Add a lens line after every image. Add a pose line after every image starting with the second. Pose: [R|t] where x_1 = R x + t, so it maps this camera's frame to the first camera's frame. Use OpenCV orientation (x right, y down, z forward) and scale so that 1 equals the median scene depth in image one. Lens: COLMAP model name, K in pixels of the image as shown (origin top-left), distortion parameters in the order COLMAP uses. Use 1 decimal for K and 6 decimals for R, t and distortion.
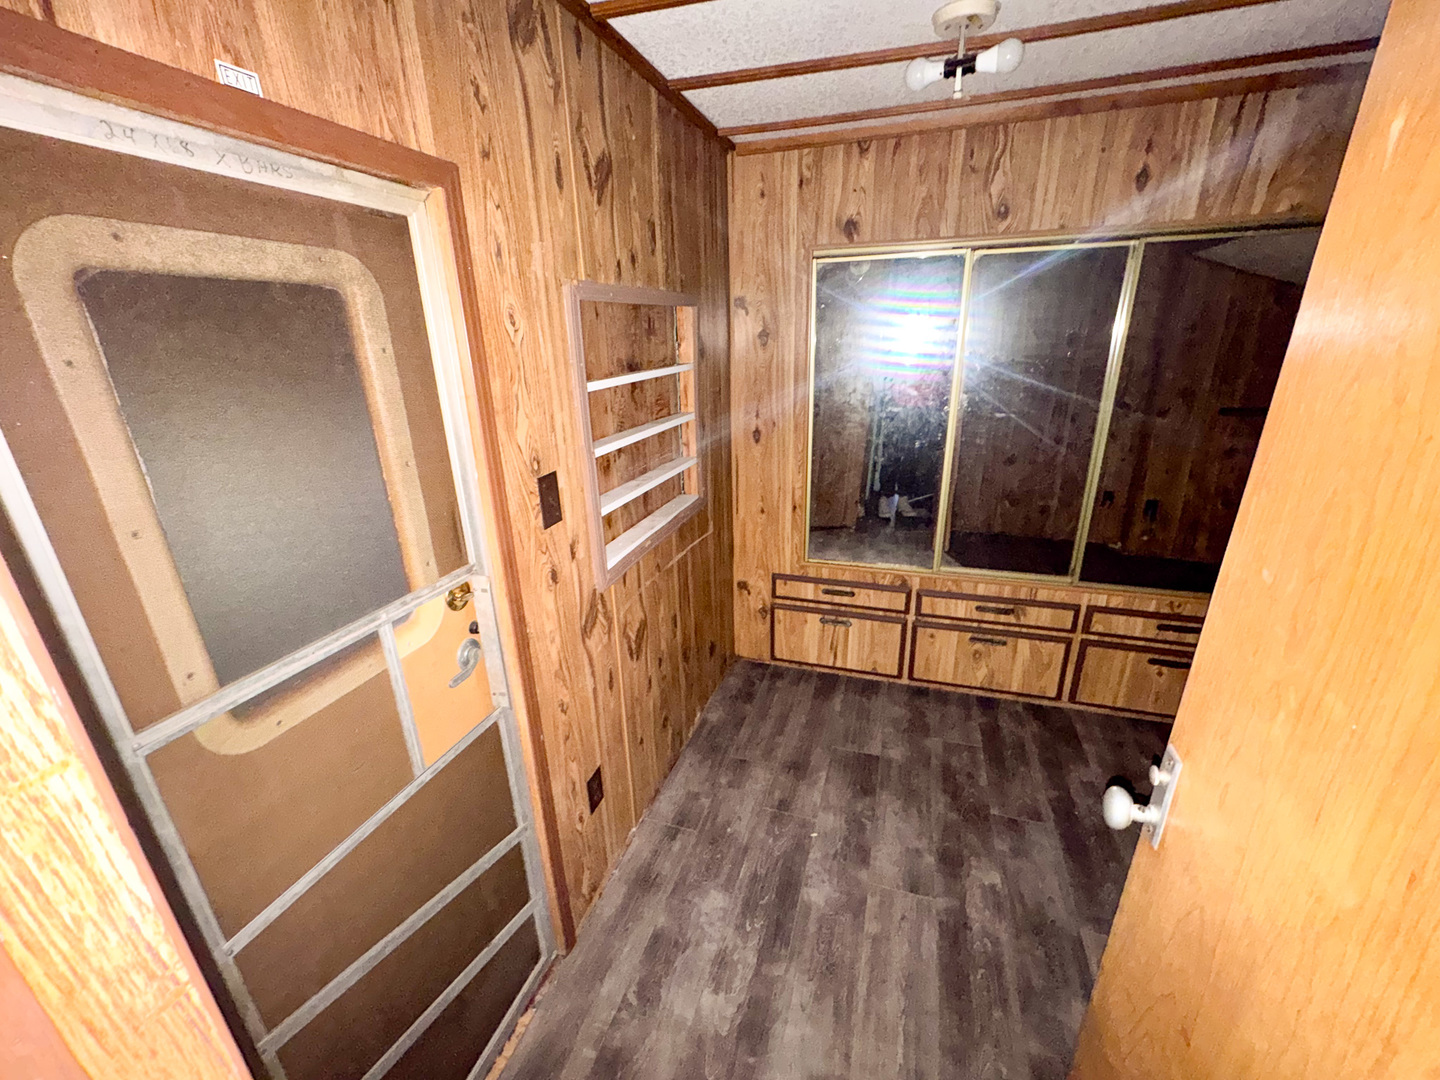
lens RADIAL K [[574.1, 0, 716.2], [0, 574.1, 540.1], [0, 0, 1]] dist [-0.004541, 0.000359]
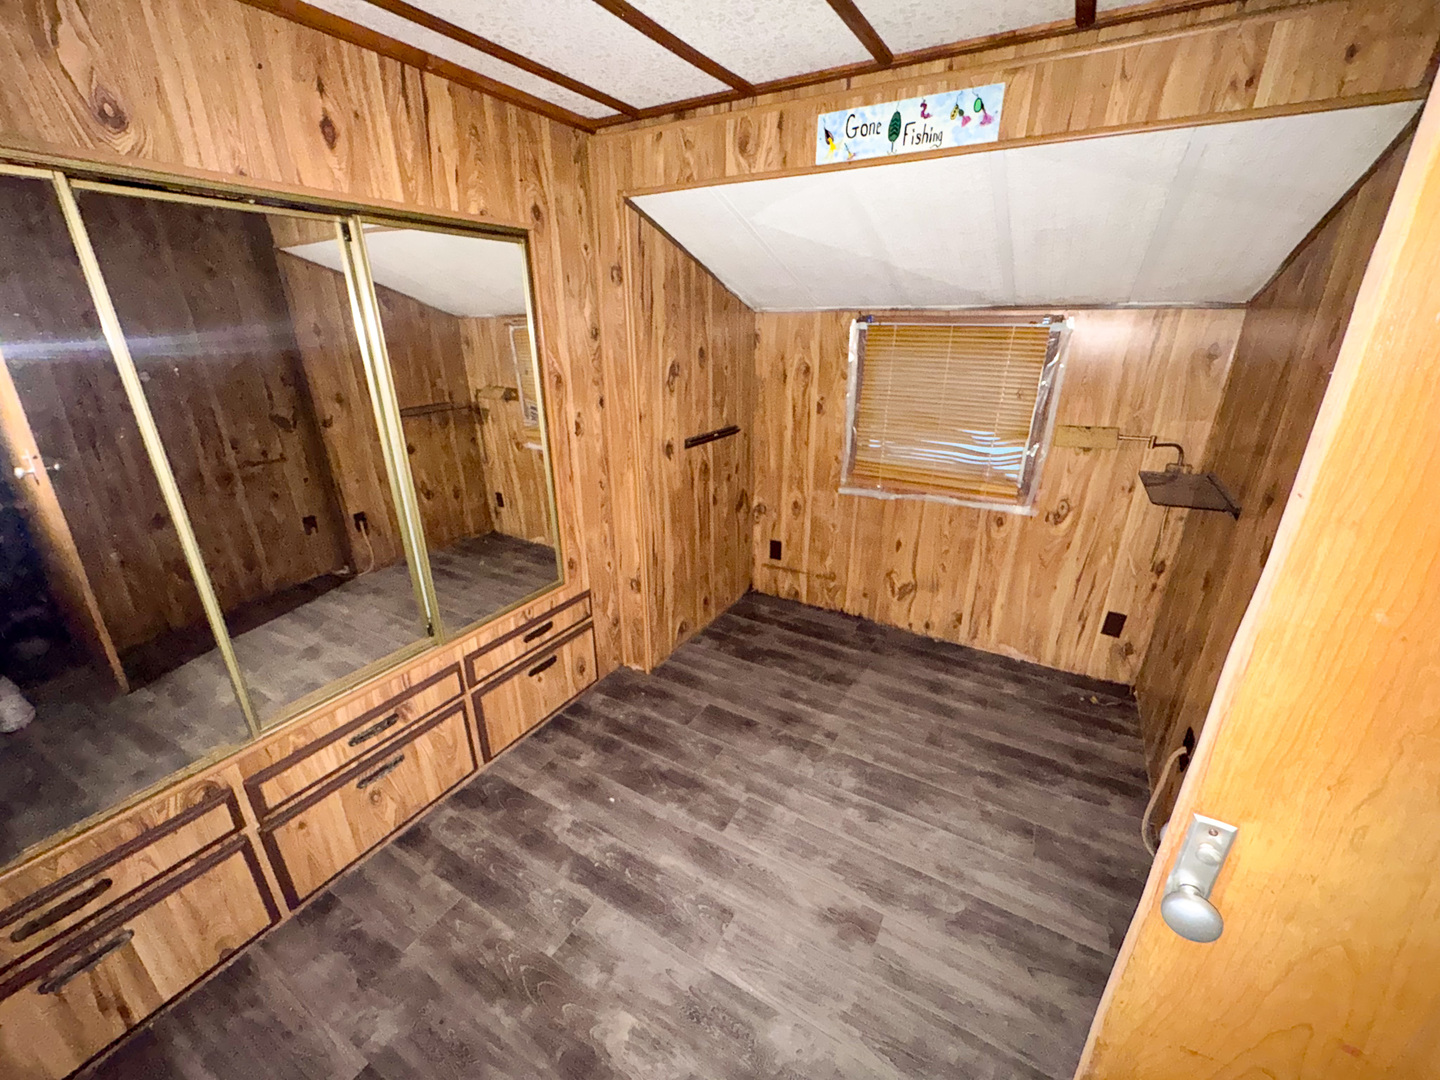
lens RADIAL K [[574.1, 0, 717.2], [0, 574.1, 539.8], [0, 0, 1]] dist [-0.004541, 0.000359]
pose [[0.206309, -0.322323, 0.923875, -0.004136], [0.336906, 0.909854, 0.242198, -0.116297], [-0.918657, 0.261291, 0.296303, 0.331630]]
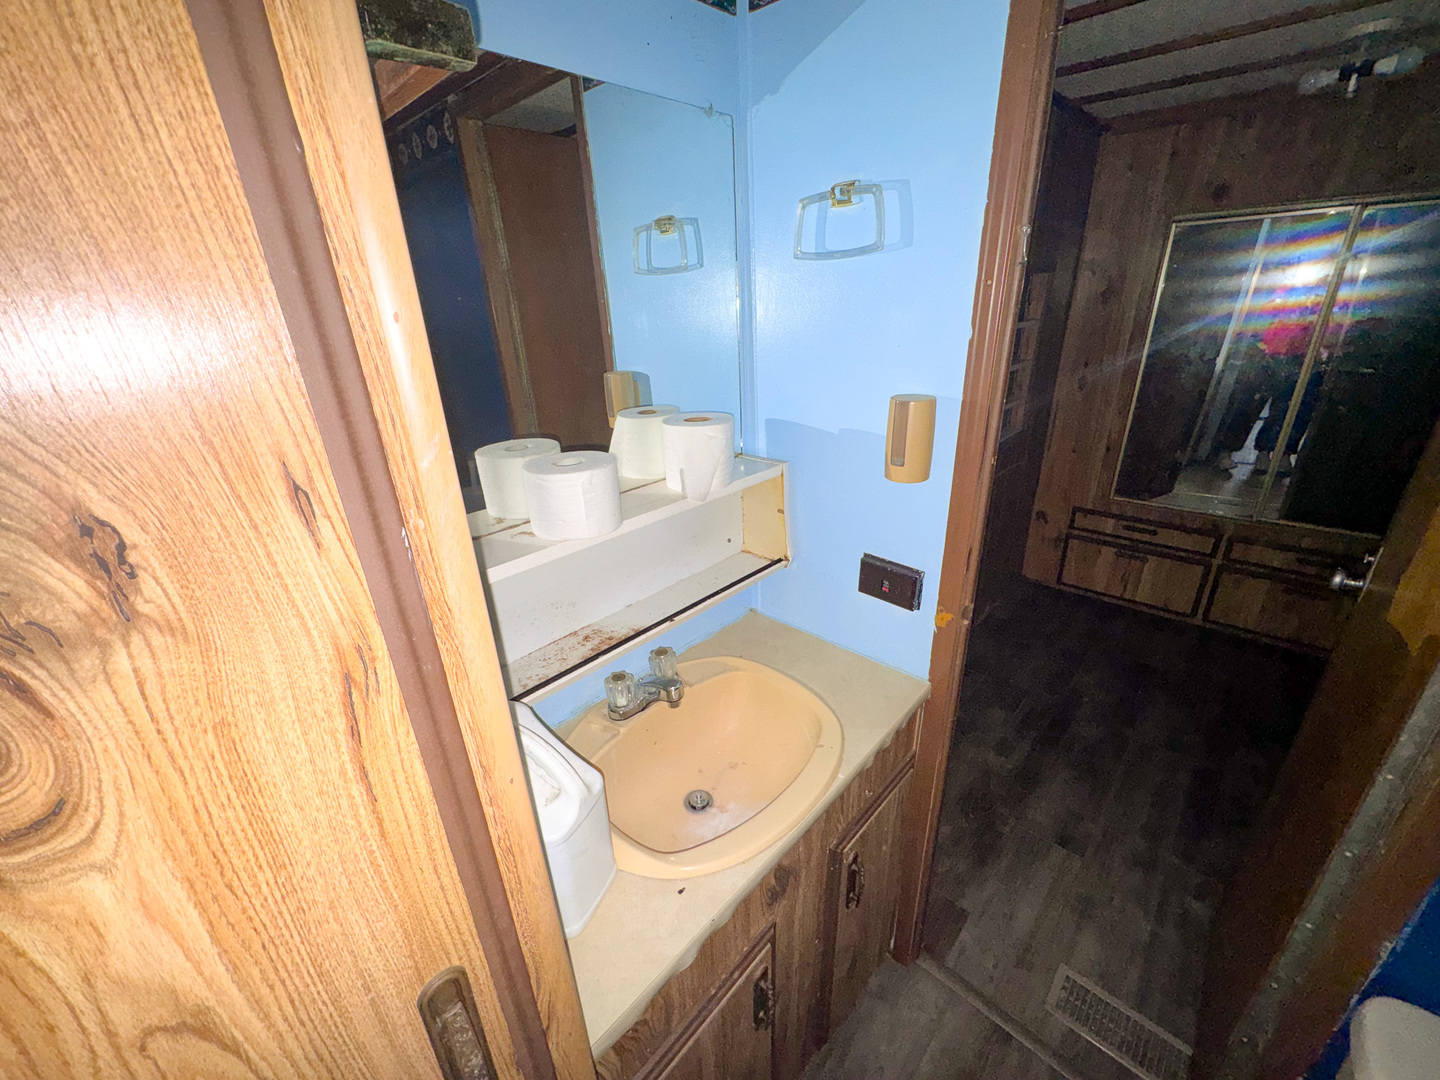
lens RADIAL K [[574.1, 0, 718.8], [0, 574.1, 535.1], [0, 0, 1]] dist [-0.004541, 0.000359]
pose [[0.906744, 0.151554, -0.393505, -0.093075], [-0.124748, 0.987821, 0.092994, 0.106097], [0.402806, -0.035233, 0.914607, -0.360169]]
